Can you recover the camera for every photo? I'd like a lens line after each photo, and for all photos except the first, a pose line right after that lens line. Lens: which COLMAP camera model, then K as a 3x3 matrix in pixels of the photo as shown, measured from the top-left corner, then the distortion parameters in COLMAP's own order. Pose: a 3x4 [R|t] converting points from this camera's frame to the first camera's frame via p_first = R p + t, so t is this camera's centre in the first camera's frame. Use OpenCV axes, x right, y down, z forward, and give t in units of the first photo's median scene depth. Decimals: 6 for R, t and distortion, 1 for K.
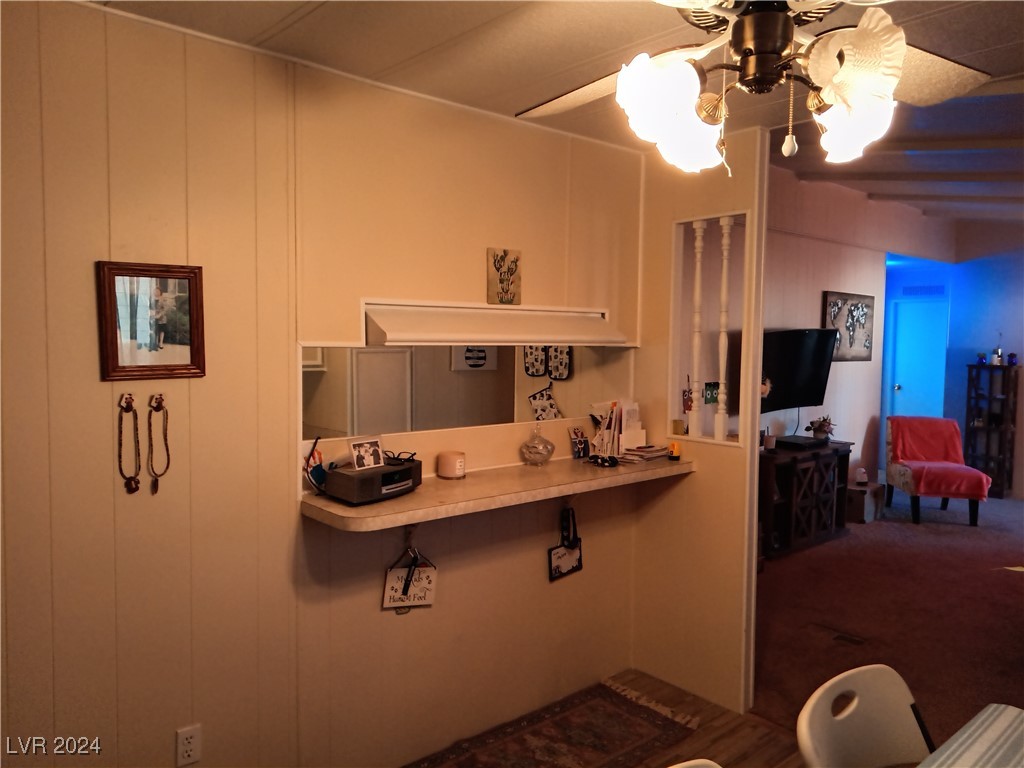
lens RADIAL K [[757.5, 0, 517.8], [0, 757.5, 386.2], [0, 0, 1]] dist [0.024009, -0.021349]
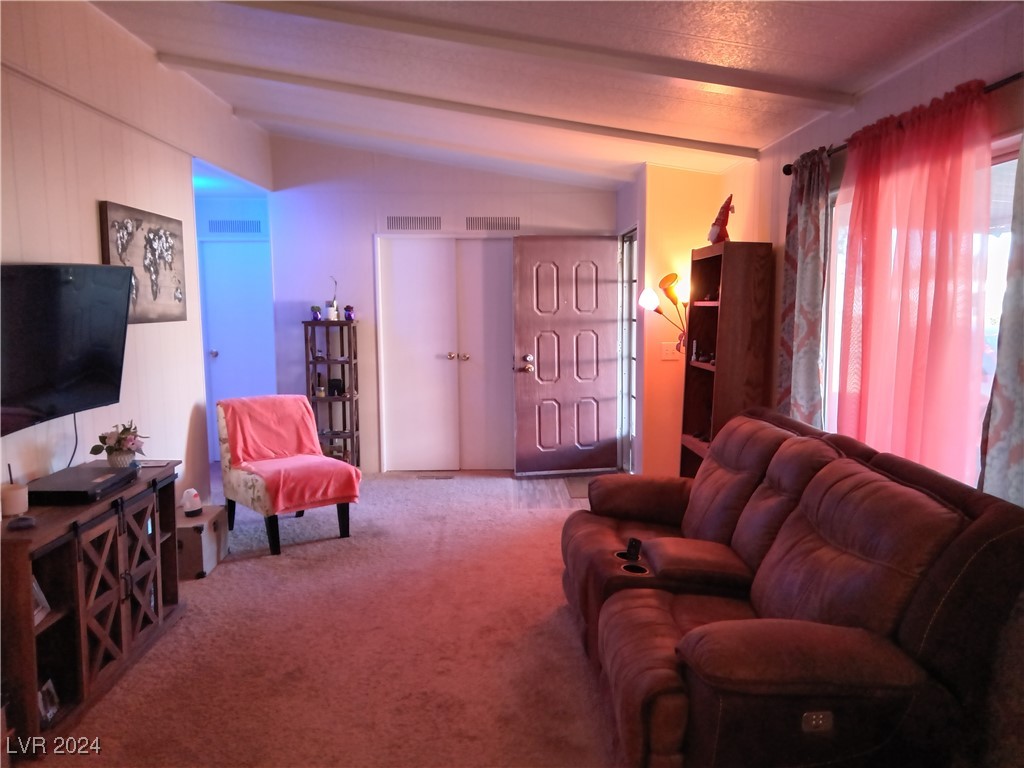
lens RADIAL K [[757.5, 0, 519.5], [0, 757.5, 381.1], [0, 0, 1]] dist [0.024009, -0.021349]
pose [[0.634933, -0.098362, 0.766280, 0.150191], [0.062975, 0.995151, 0.075561, -0.013852], [-0.769996, 0.000280, 0.638048, 0.389285]]
